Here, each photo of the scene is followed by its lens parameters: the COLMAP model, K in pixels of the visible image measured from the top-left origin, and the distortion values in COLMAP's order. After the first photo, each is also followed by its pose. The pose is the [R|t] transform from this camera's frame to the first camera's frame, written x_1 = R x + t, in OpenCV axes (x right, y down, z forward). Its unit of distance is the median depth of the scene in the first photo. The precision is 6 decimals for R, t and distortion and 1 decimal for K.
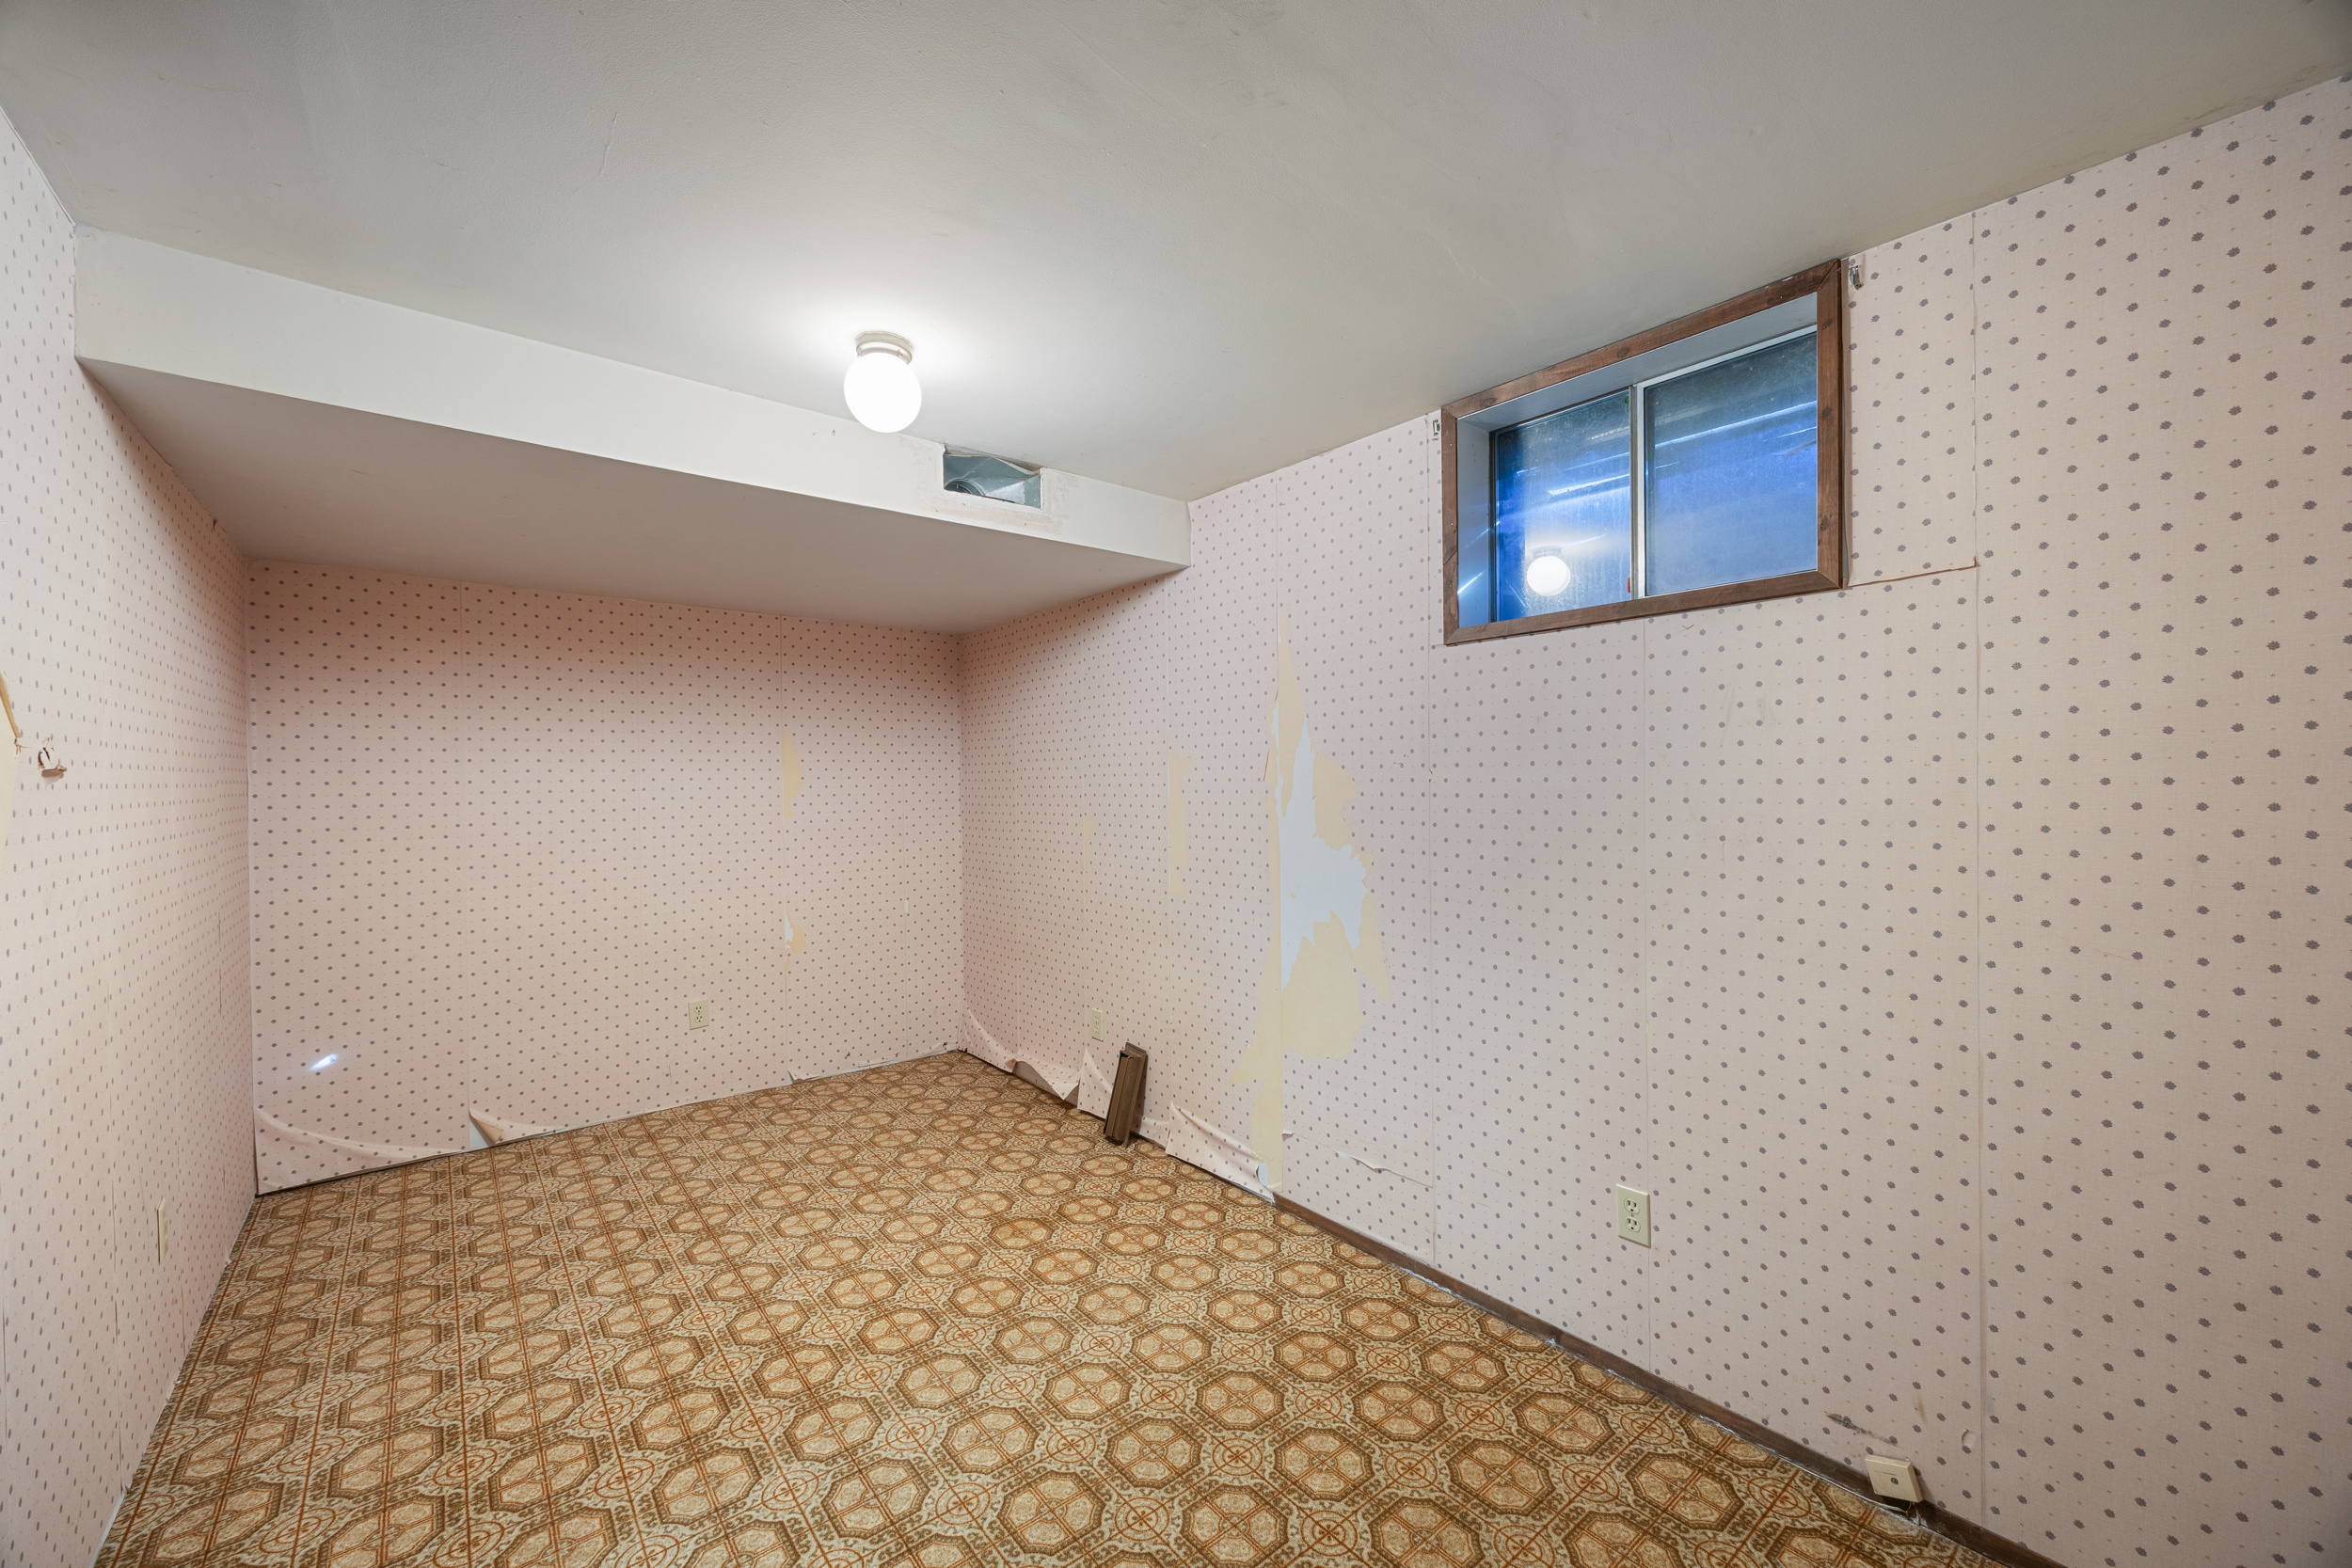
lens RADIAL K [[919.9, 0, 1181.2], [0, 919.9, 770.7], [0, 0, 1]] dist [0.008139, 0.000154]
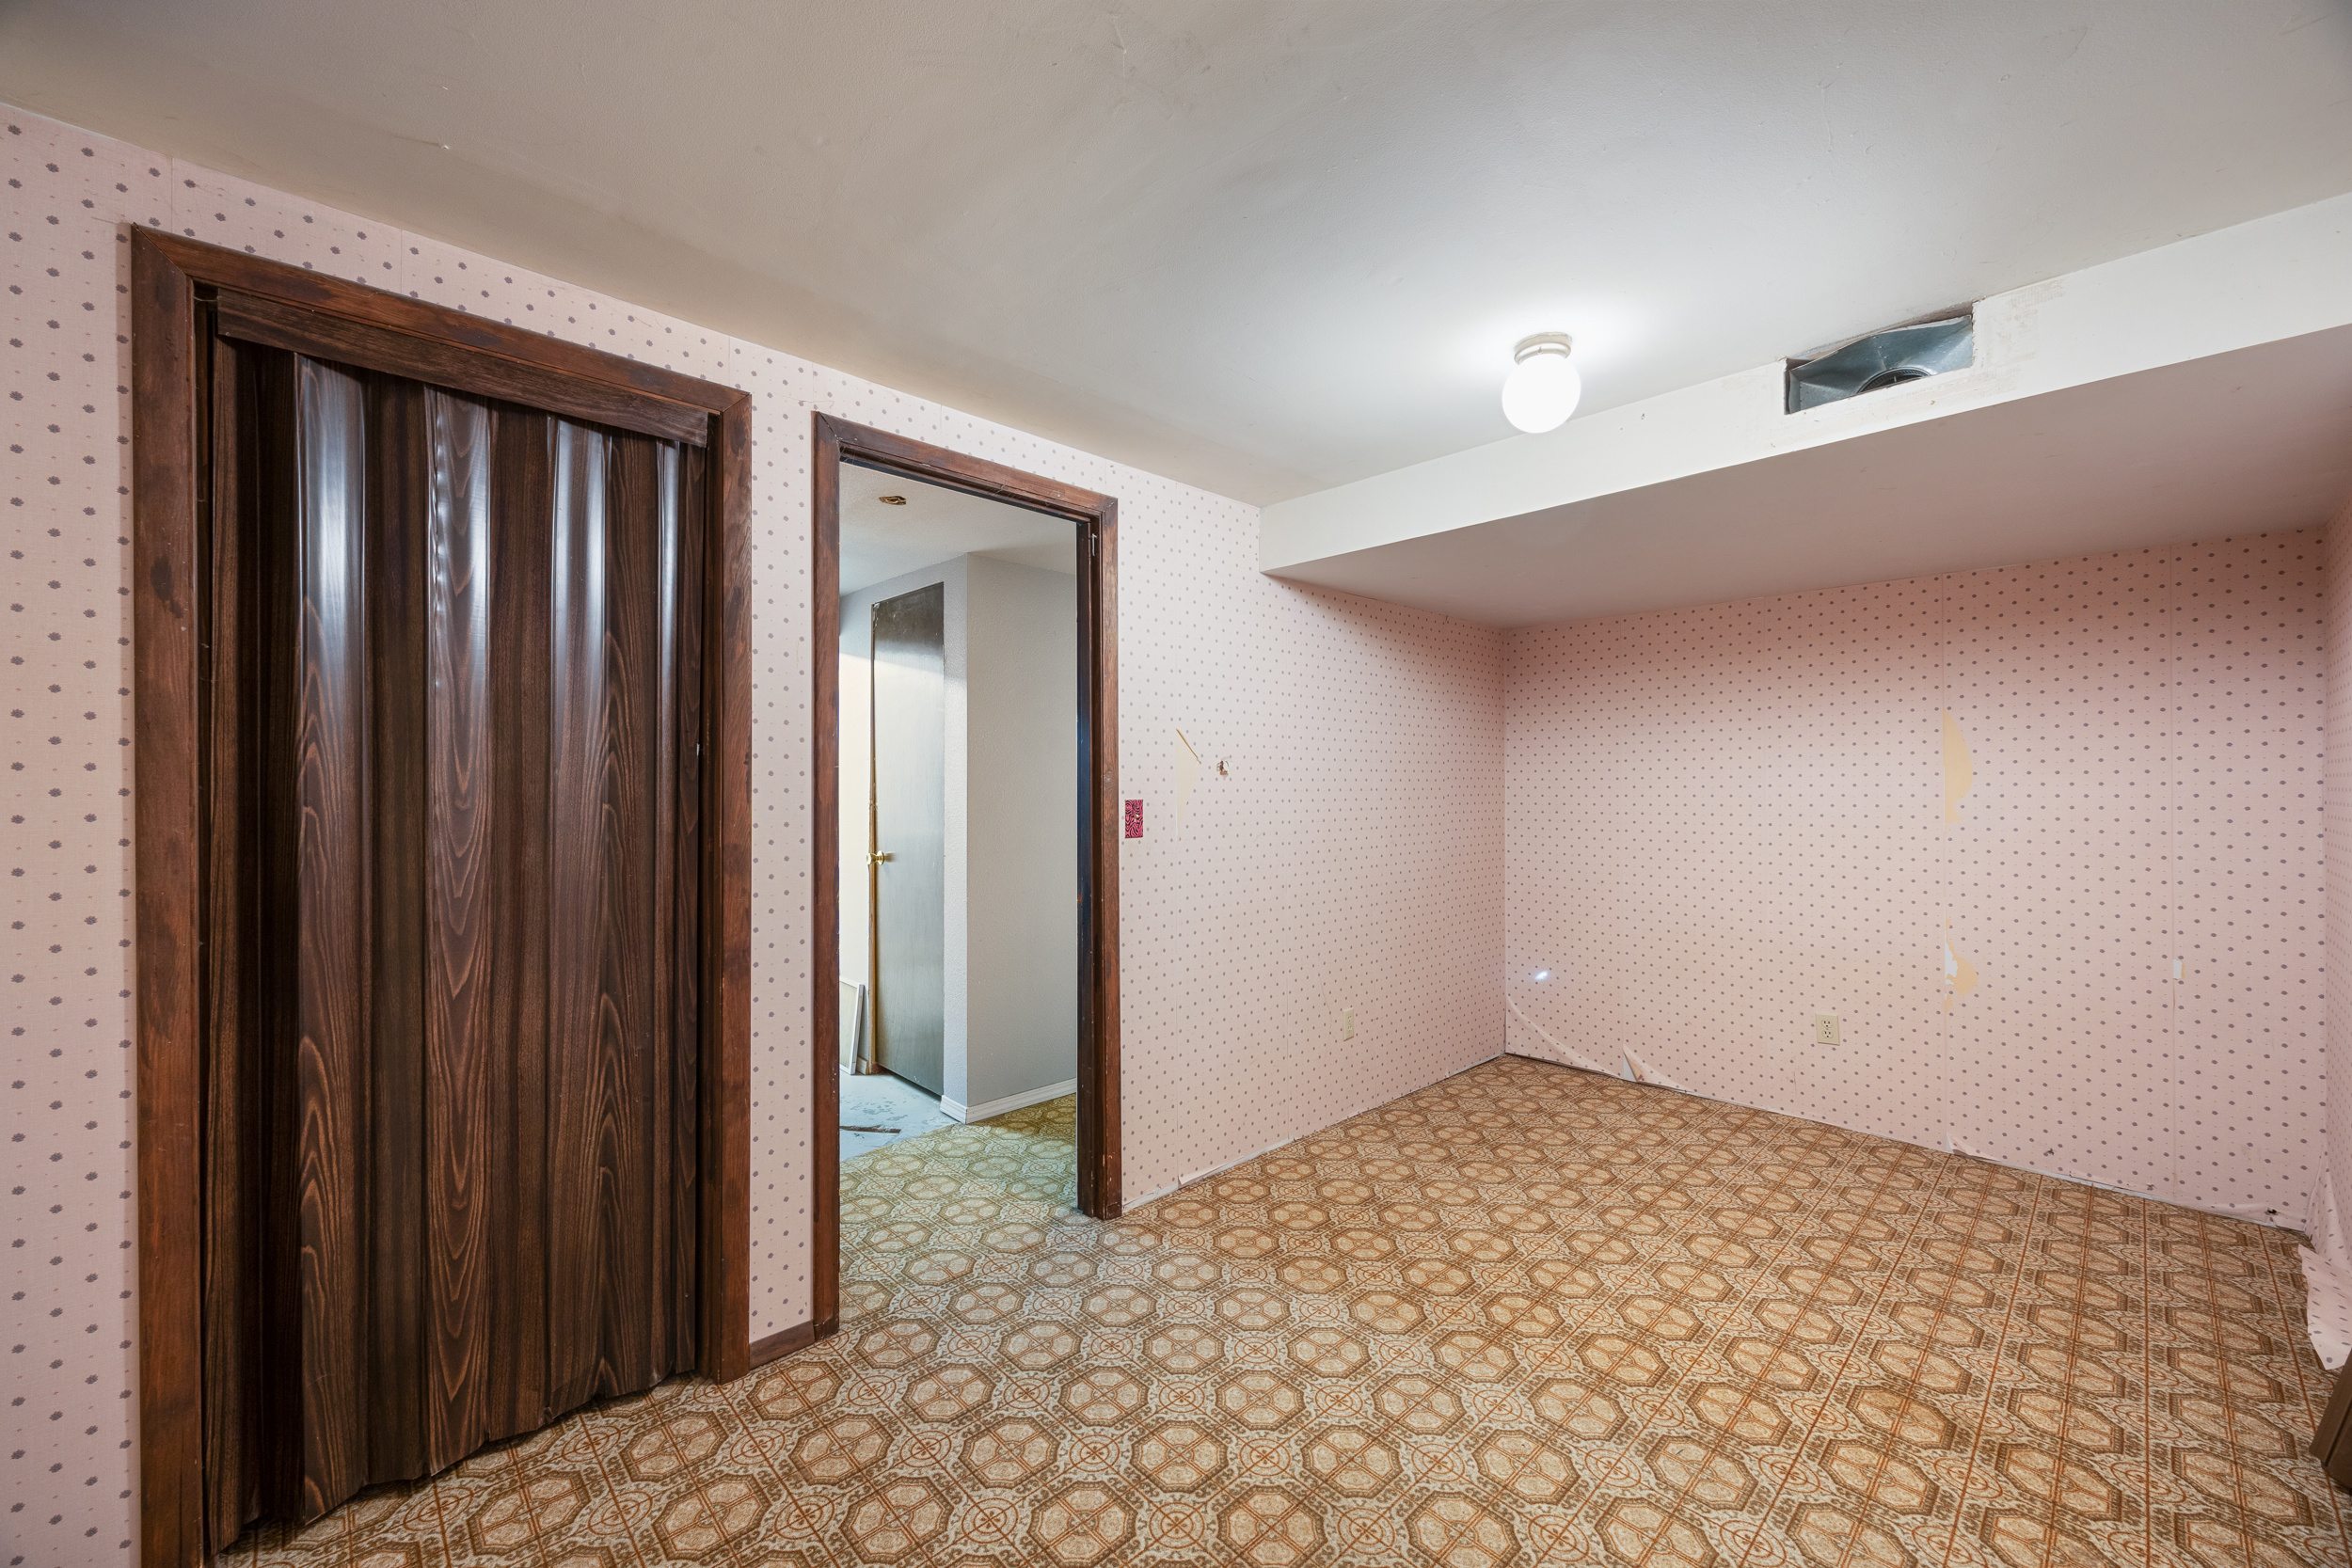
lens RADIAL K [[919.9, 0, 1180.1], [0, 919.9, 790.0], [0, 0, 1]] dist [0.008139, 0.000154]
pose [[0.064262, 0.012099, -0.997860, 0.434068], [0.012597, 0.999837, 0.012934, 0.004430], [0.997854, -0.013401, 0.064099, 0.358254]]
